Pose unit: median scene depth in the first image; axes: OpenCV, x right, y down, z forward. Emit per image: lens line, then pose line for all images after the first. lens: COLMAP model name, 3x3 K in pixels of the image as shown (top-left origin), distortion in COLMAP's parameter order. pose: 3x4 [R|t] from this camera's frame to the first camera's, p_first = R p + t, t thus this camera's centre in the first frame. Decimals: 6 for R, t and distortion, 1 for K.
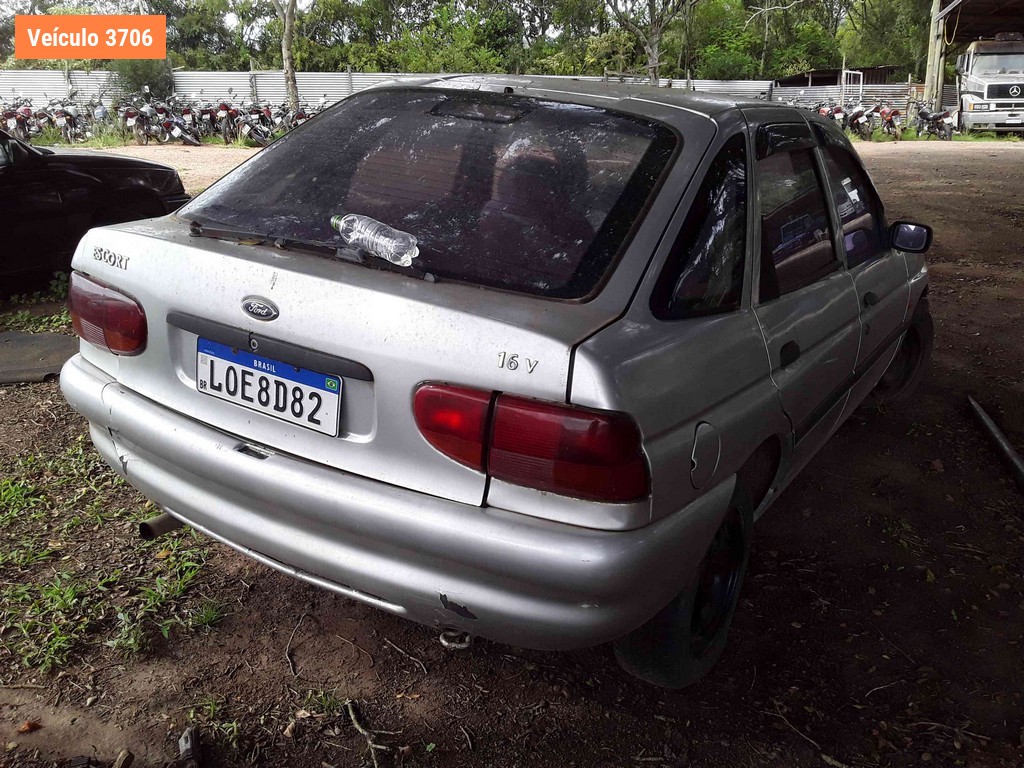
lens RADIAL K [[933.9, 0, 512.0], [0, 933.9, 384.0], [0, 0, 1]] dist [0.089432, -0.176877]
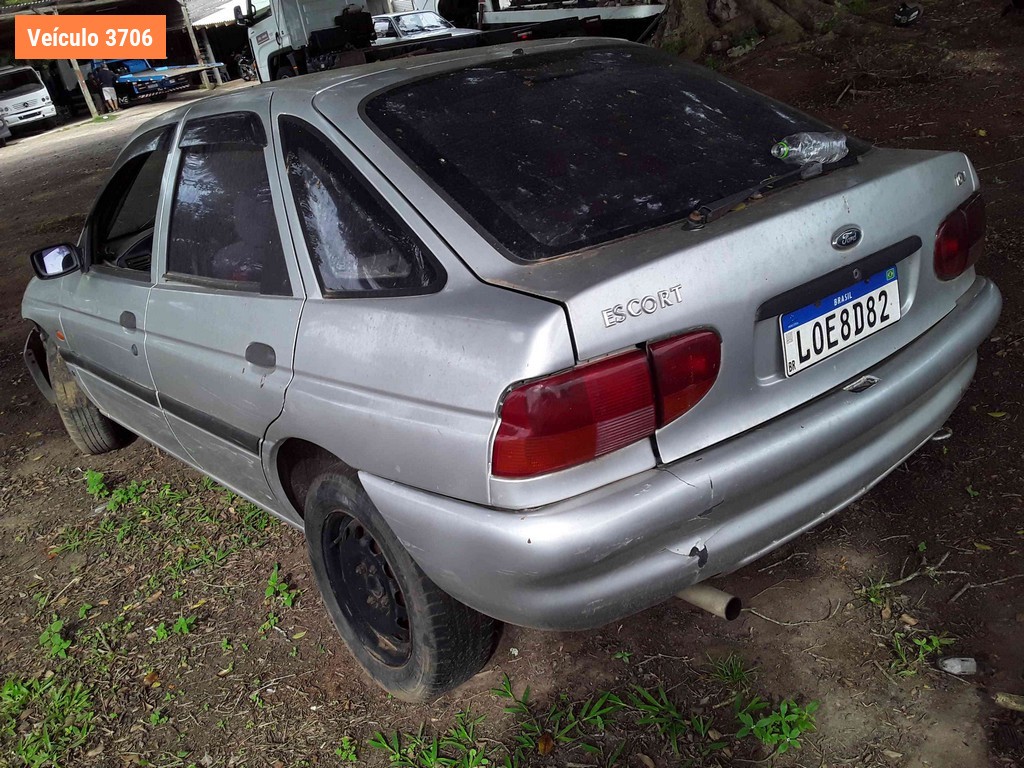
lens RADIAL K [[933.9, 0, 512.0], [0, 933.9, 384.0], [0, 0, 1]] dist [0.089432, -0.176877]
pose [[0.324680, -0.431513, 0.841653, -1.186795], [0.475648, 0.843644, 0.249045, -0.337454], [-0.817522, 0.319471, 0.479163, 0.803853]]
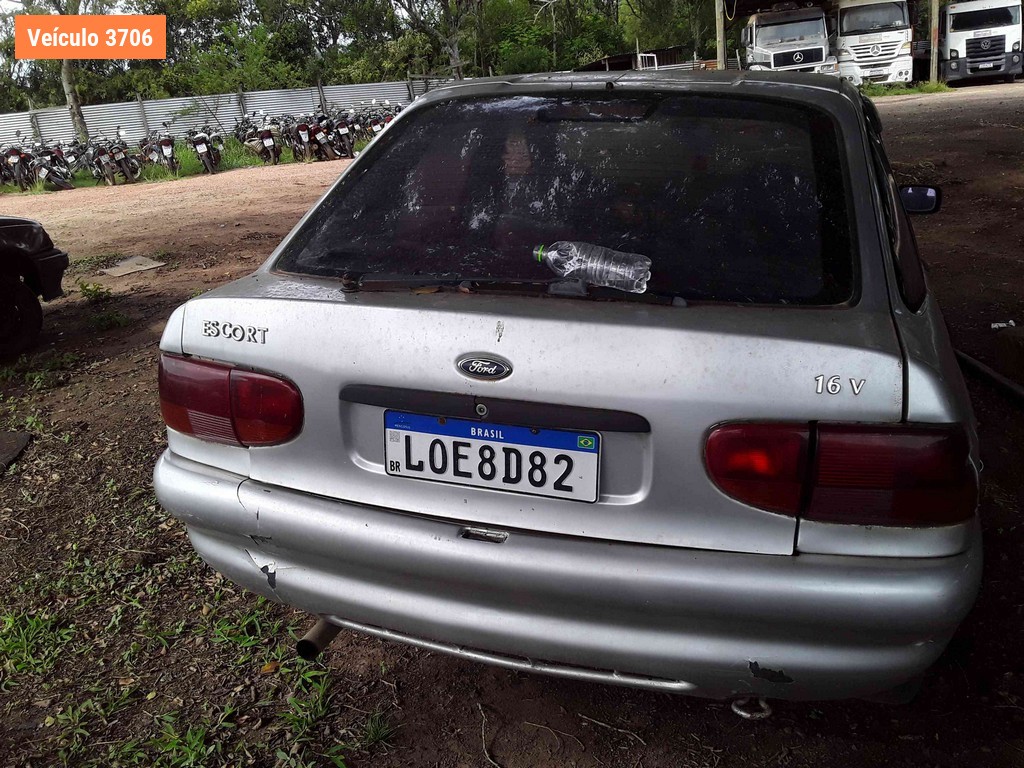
lens RADIAL K [[937.7, 0, 514.6], [0, 937.7, 390.6], [0, 0, 1]] dist [0.088086, -0.170521]
pose [[0.972536, -0.150796, 0.177299, -0.366488], [0.150568, 0.988489, 0.014820, -0.062826], [-0.177493, 0.012283, 0.984045, 0.159127]]
